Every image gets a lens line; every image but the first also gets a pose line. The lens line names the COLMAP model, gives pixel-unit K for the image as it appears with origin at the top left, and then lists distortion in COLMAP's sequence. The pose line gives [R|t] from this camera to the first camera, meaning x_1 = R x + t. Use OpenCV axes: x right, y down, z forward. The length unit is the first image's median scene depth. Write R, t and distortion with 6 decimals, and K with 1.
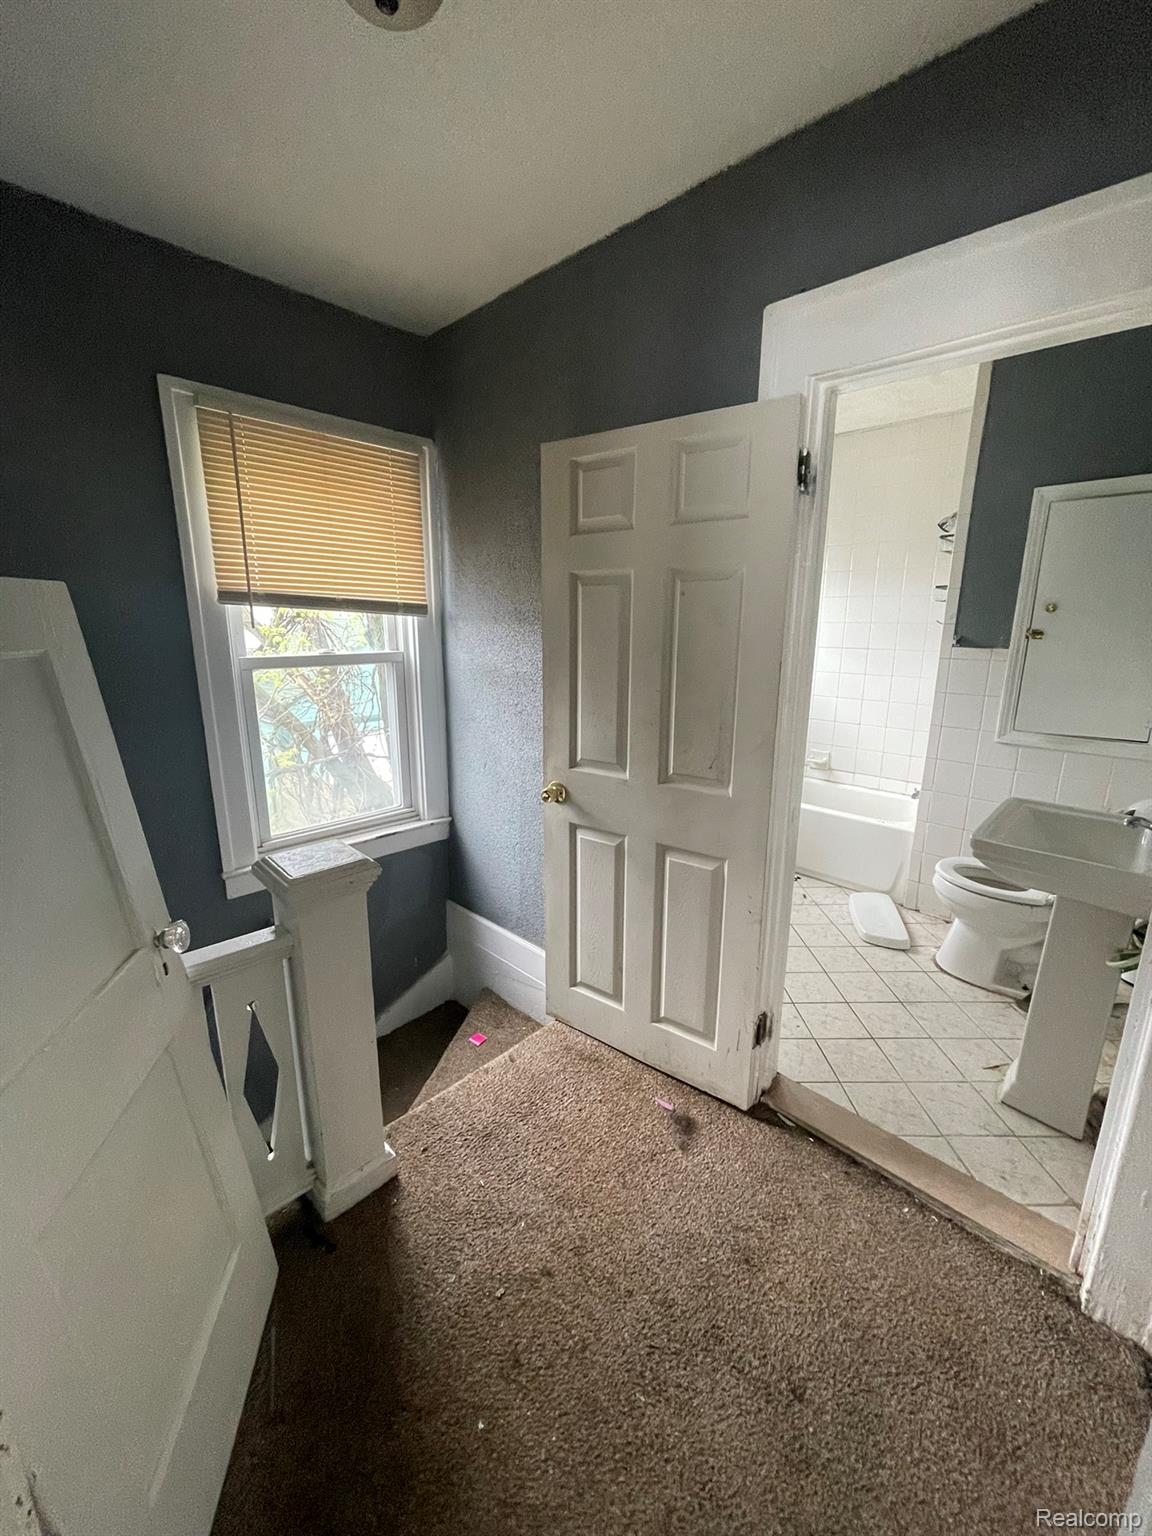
lens RADIAL K [[618.6, 0, 569.7], [0, 618.6, 764.6], [0, 0, 1]] dist [-0.007358, 0.004264]
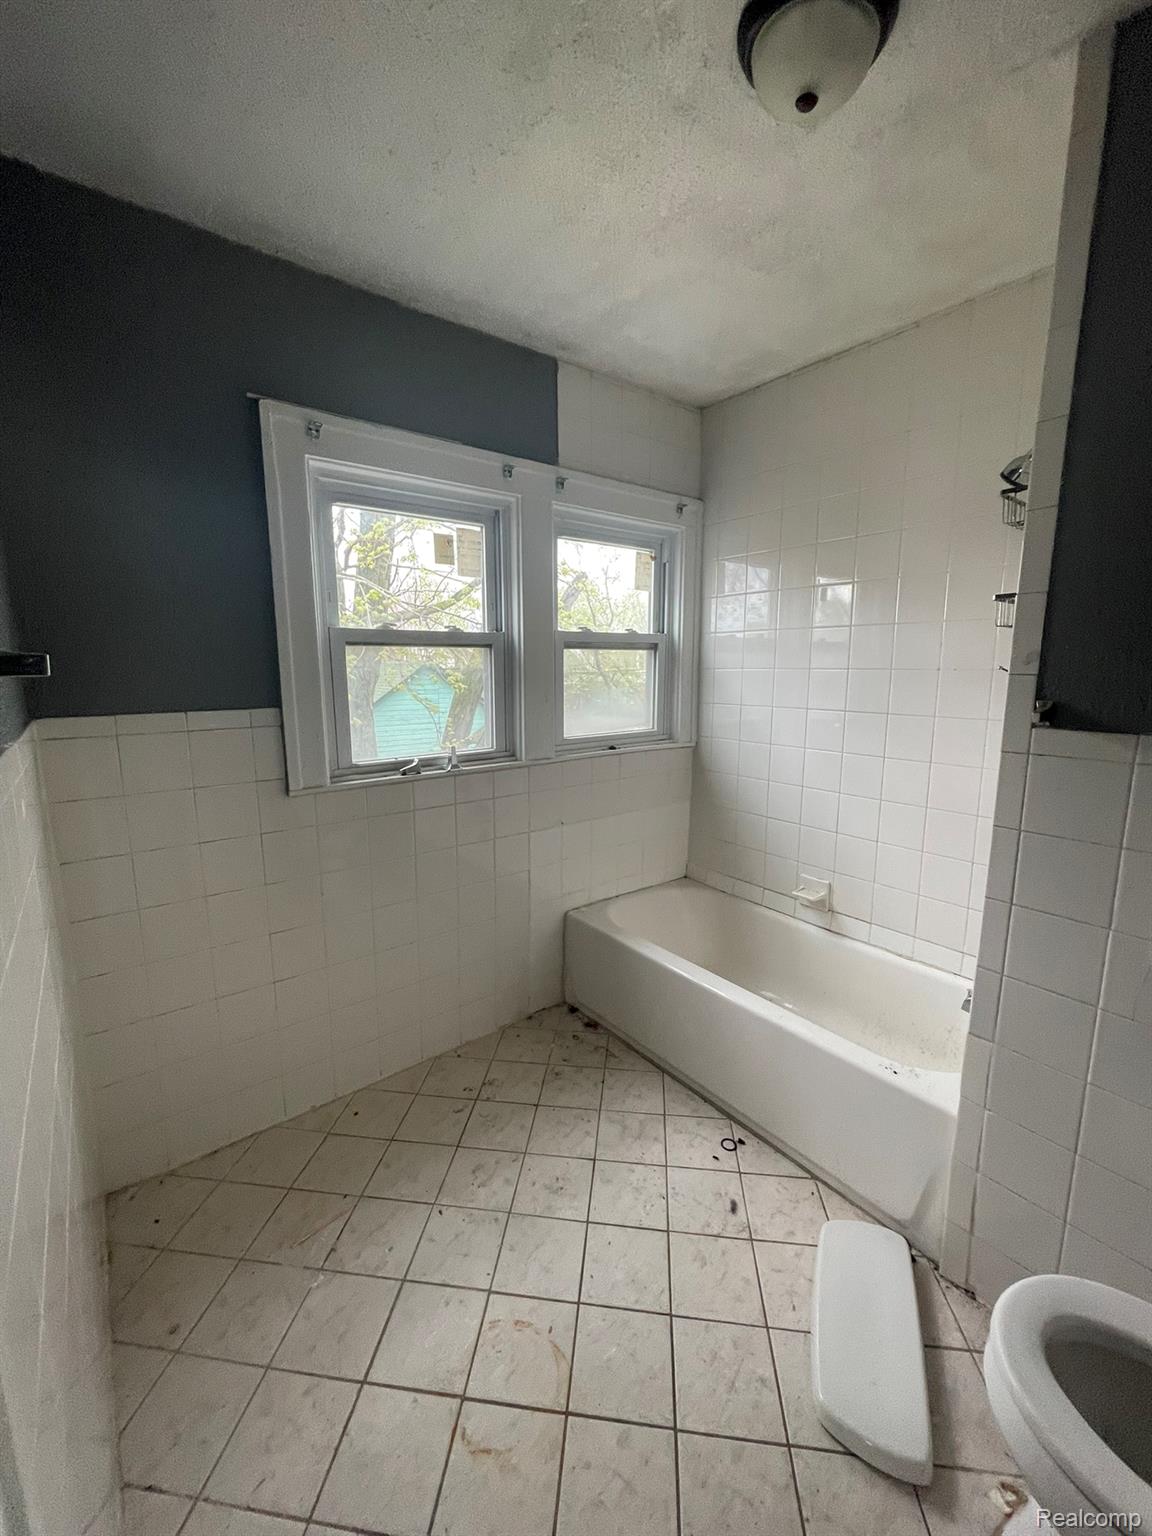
lens RADIAL K [[620.9, 0, 571.2], [0, 620.9, 763.6], [0, 0, 1]] dist [0.000436, 0.004999]
pose [[0.991973, 0.015884, -0.125451, 0.429366], [-0.024173, 0.997603, -0.064831, -0.157482], [0.124121, 0.067343, 0.989979, 0.638882]]
